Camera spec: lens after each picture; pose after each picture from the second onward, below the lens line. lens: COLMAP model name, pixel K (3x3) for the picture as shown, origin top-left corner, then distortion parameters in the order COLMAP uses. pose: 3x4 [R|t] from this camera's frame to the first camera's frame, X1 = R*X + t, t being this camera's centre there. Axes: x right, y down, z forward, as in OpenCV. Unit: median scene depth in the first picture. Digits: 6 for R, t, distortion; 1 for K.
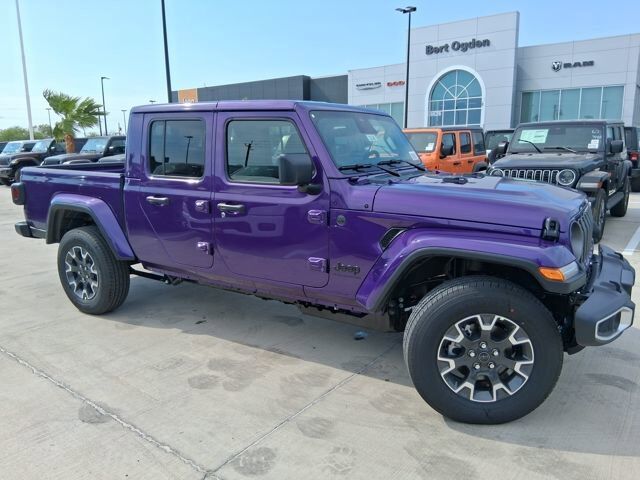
lens RADIAL K [[491.3, 0, 316.1], [0, 491.3, 238.2], [0, 0, 1]] dist [-0.003724, -0.020965]
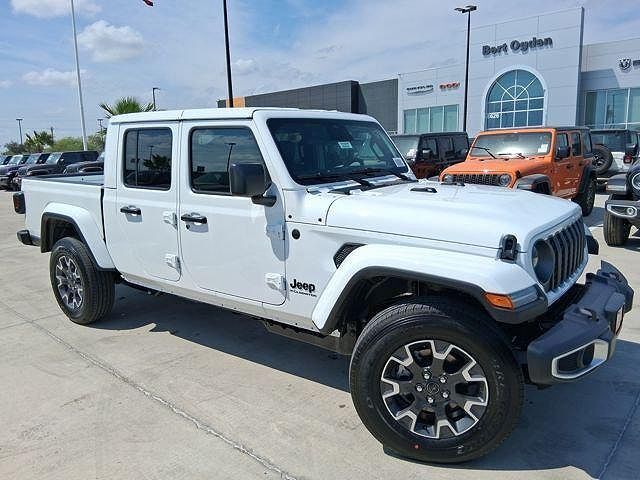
lens RADIAL K [[491.3, 0, 318.6], [0, 491.3, 239.0], [0, 0, 1]] dist [-0.003724, -0.020965]
pose [[0.993876, 0.006814, -0.110294, 0.134786], [-0.007739, 0.999938, -0.007960, -0.013688], [0.110233, 0.008764, 0.993867, 0.056213]]
